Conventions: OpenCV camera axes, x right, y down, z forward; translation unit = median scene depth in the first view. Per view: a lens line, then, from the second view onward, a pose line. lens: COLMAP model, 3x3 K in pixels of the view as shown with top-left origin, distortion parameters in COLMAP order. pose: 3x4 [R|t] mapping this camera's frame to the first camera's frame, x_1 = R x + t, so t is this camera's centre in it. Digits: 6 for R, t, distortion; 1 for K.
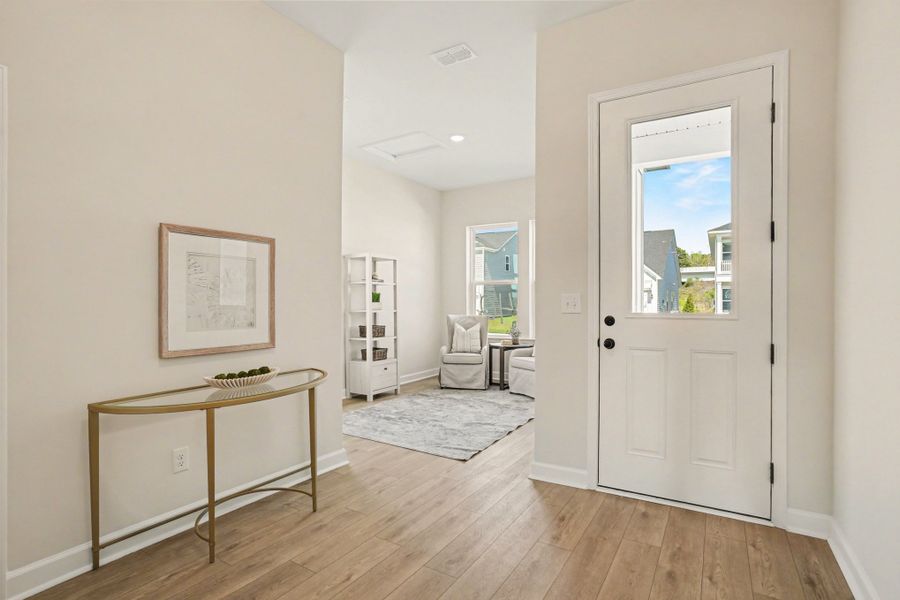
lens RADIAL K [[449.8, 0, 450.0], [0, 449.8, 300.0], [0, 0, 1]] dist [-0.000525, -0.000195]
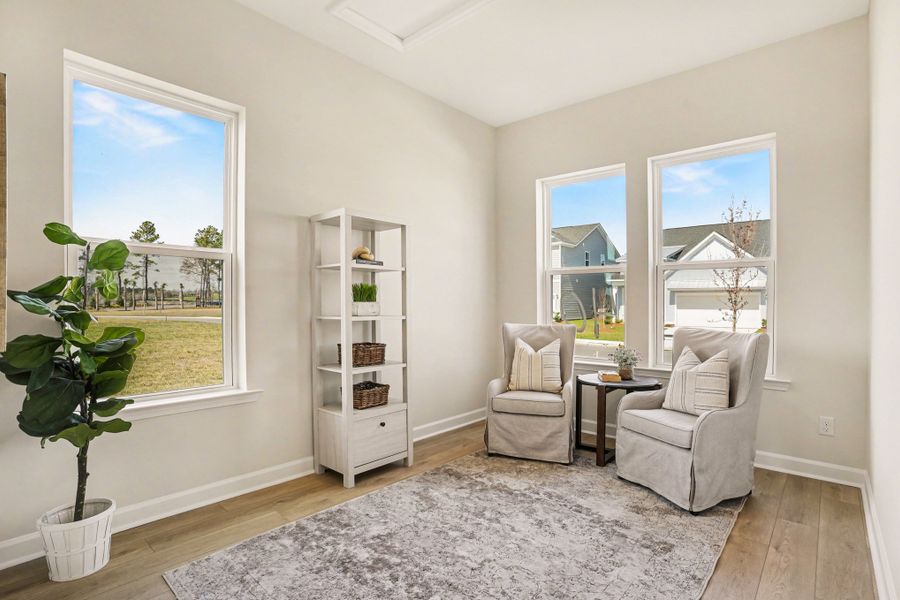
lens RADIAL K [[422.2, 0, 450.0], [0, 422.2, 300.0], [0, 0, 1]] dist [-0.053576, -0.000010]
pose [[0.983980, 0.002416, -0.178260, 0.025690], [-0.002225, 0.999997, 0.001276, 0.001558], [0.178263, -0.000859, 0.983983, 0.476975]]
